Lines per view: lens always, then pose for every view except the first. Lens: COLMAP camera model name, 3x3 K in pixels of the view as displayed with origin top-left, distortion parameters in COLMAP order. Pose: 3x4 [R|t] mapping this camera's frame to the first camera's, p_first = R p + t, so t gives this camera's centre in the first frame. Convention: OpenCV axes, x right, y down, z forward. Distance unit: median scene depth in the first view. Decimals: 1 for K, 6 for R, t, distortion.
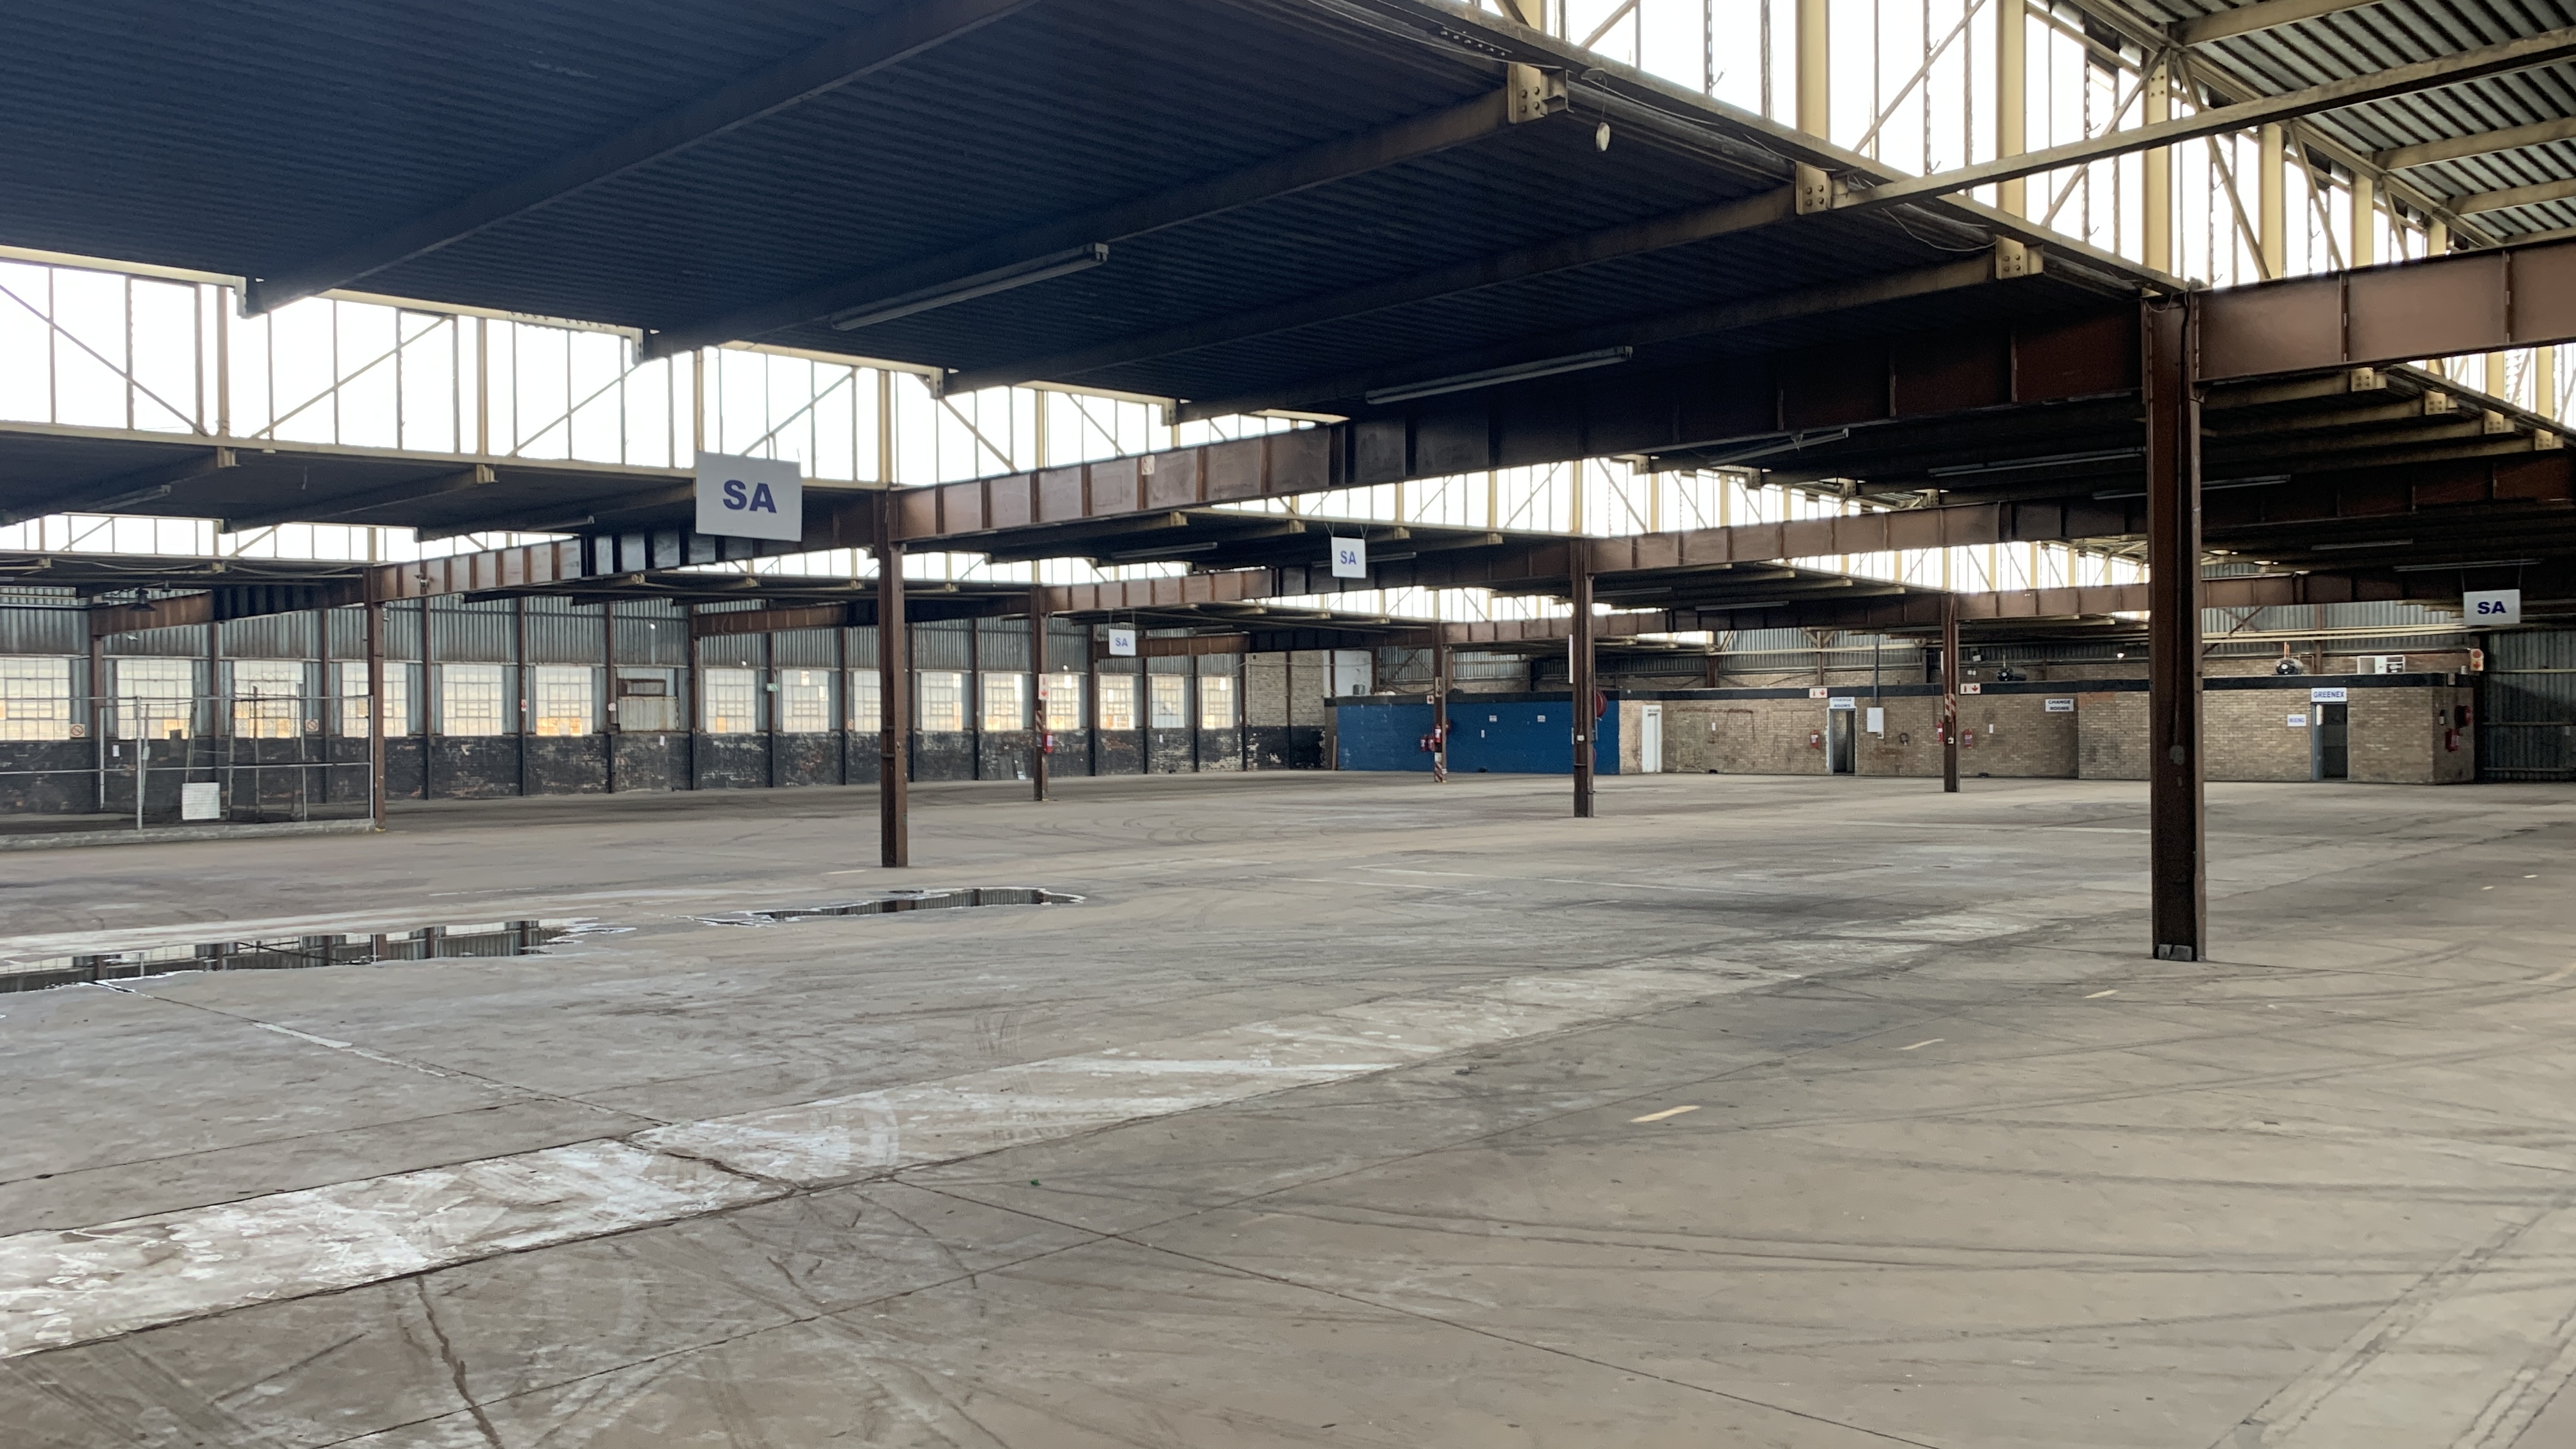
lens RADIAL K [[1959.9, 0, 1270.4], [0, 1959.9, 721.2], [0, 0, 1]] dist [0.047070, -0.048932]
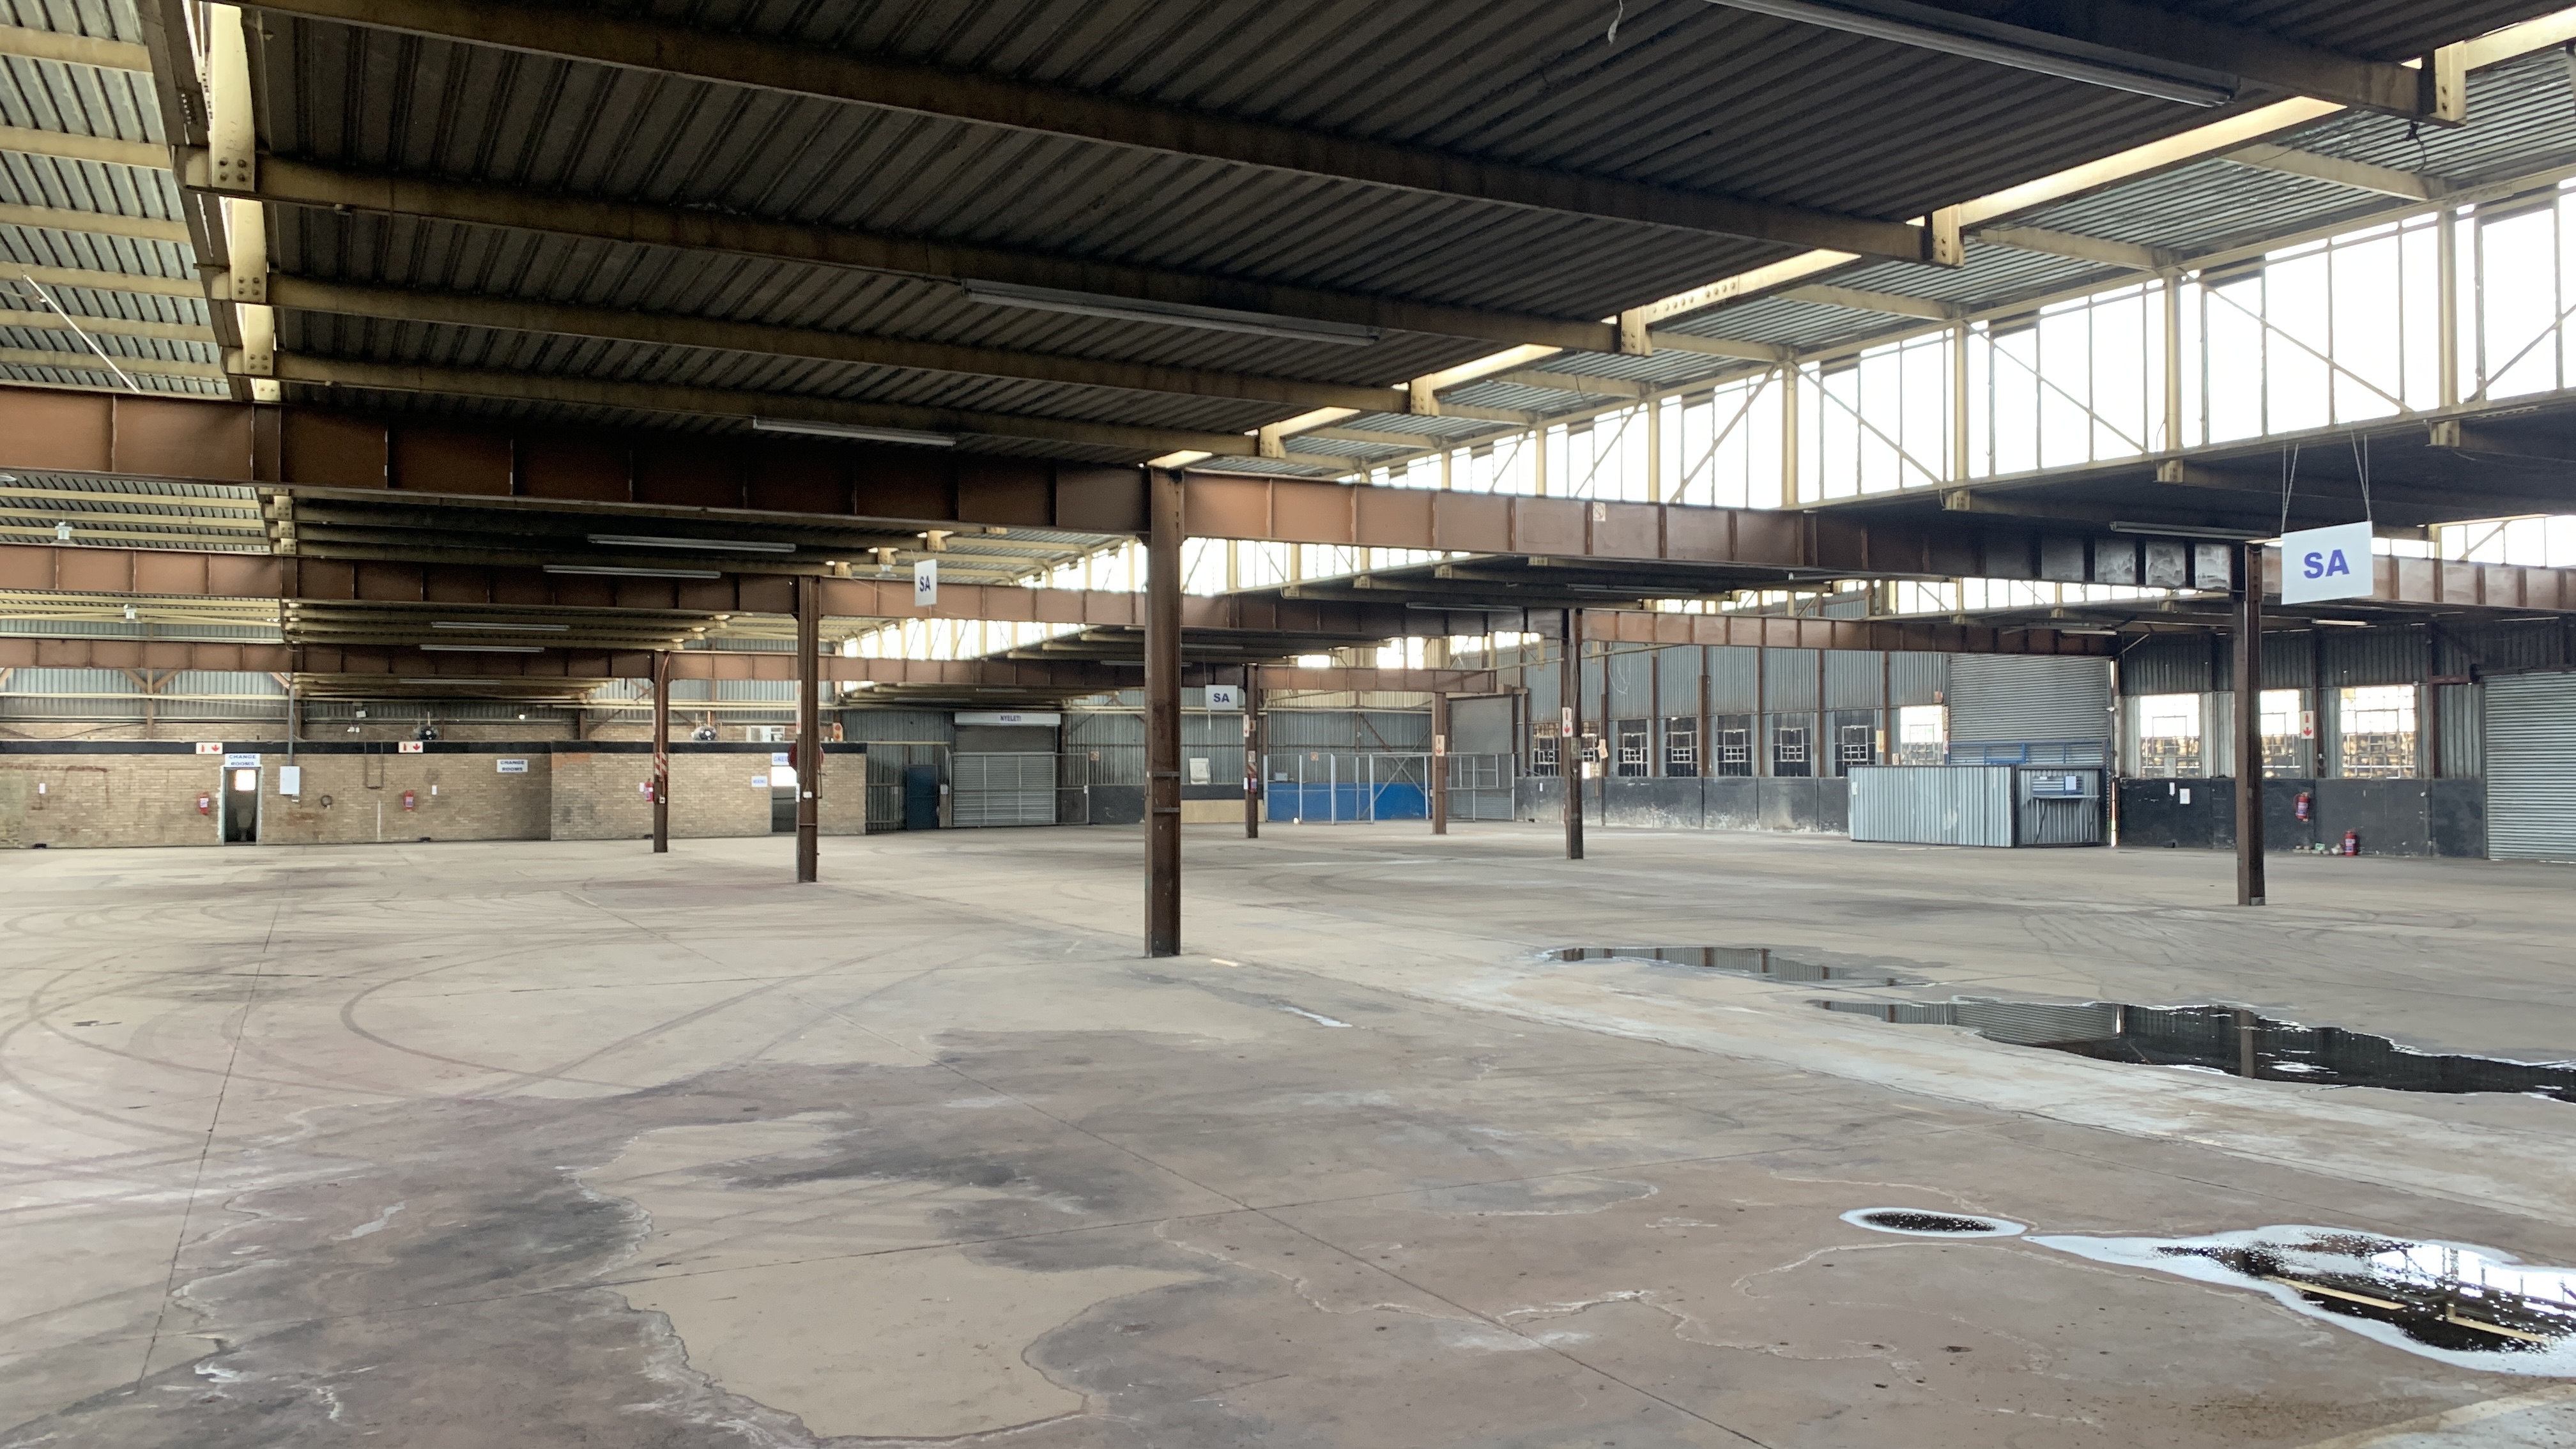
lens RADIAL K [[1944.2, 0, 1296.1], [0, 1944.2, 709.1], [0, 0, 1]] dist [0.054358, -0.068873]
pose [[0.347726, 0.039236, 0.936775, -0.943701], [-0.000846, 0.999137, -0.041533, 0.009353], [-0.937596, 0.013650, 0.347459, 0.738599]]
